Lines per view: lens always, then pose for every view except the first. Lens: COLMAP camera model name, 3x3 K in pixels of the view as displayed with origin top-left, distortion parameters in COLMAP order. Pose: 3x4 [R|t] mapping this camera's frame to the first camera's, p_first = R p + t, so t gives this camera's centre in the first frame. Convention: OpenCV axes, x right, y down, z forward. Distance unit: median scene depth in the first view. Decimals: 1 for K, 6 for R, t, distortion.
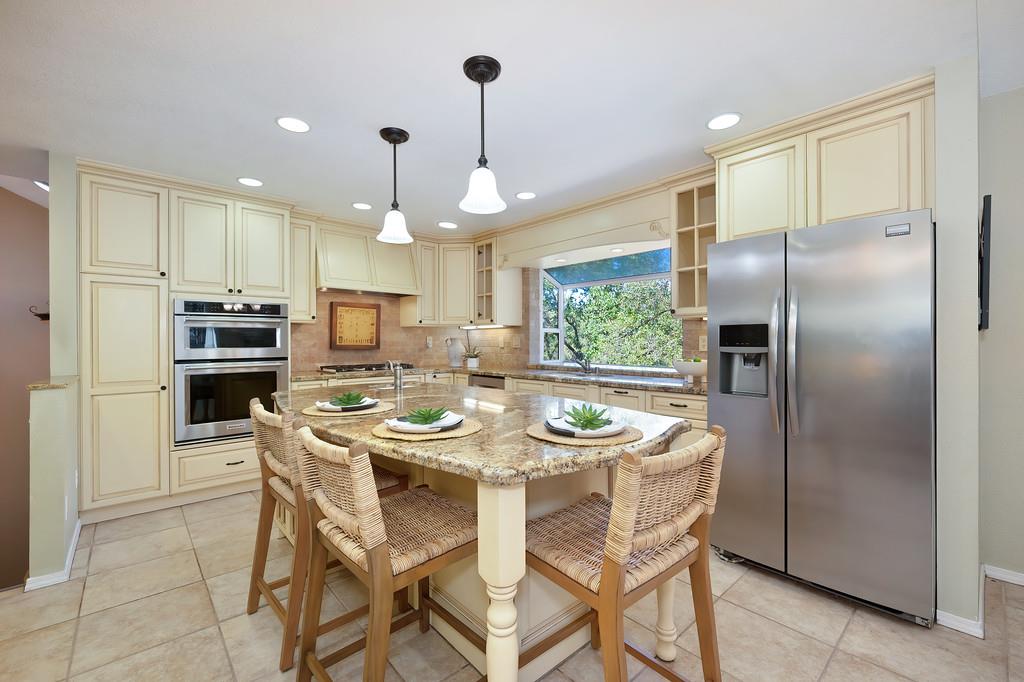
lens RADIAL K [[424.5, 0, 514.4], [0, 424.5, 341.2], [0, 0, 1]] dist [0.003076, 0.000170]
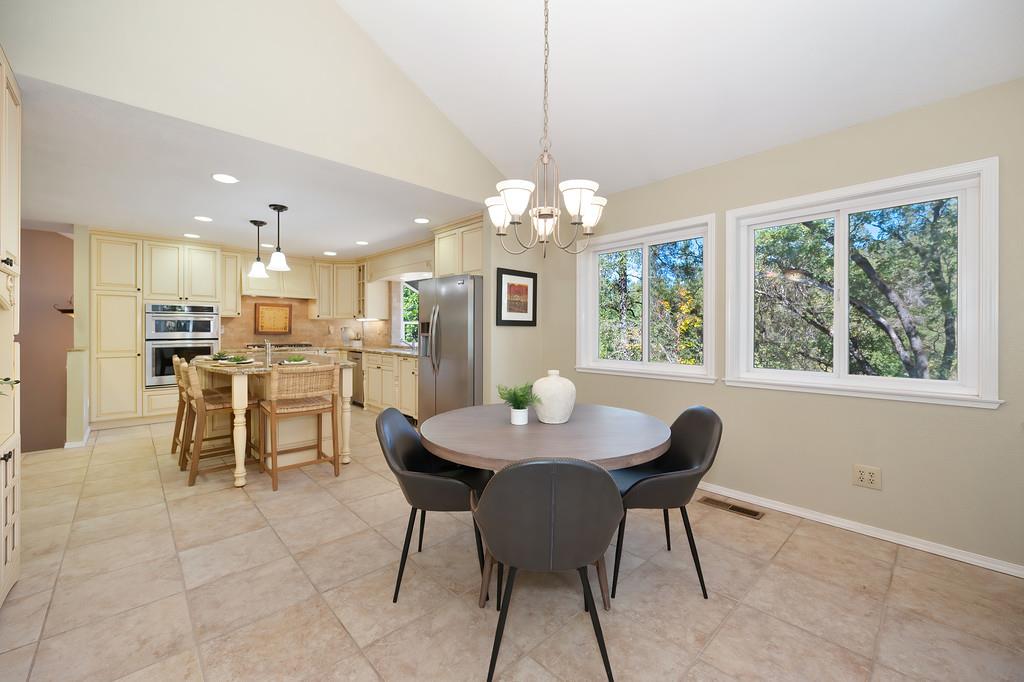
lens RADIAL K [[405.5, 0, 509.6], [0, 405.5, 329.8], [0, 0, 1]] dist [0.008164, 0.000022]
pose [[0.999823, 0.006601, 0.017609, 0.610682], [-0.006593, 0.999978, -0.000487, -0.001444], [-0.017612, 0.000370, 0.999845, -0.643509]]
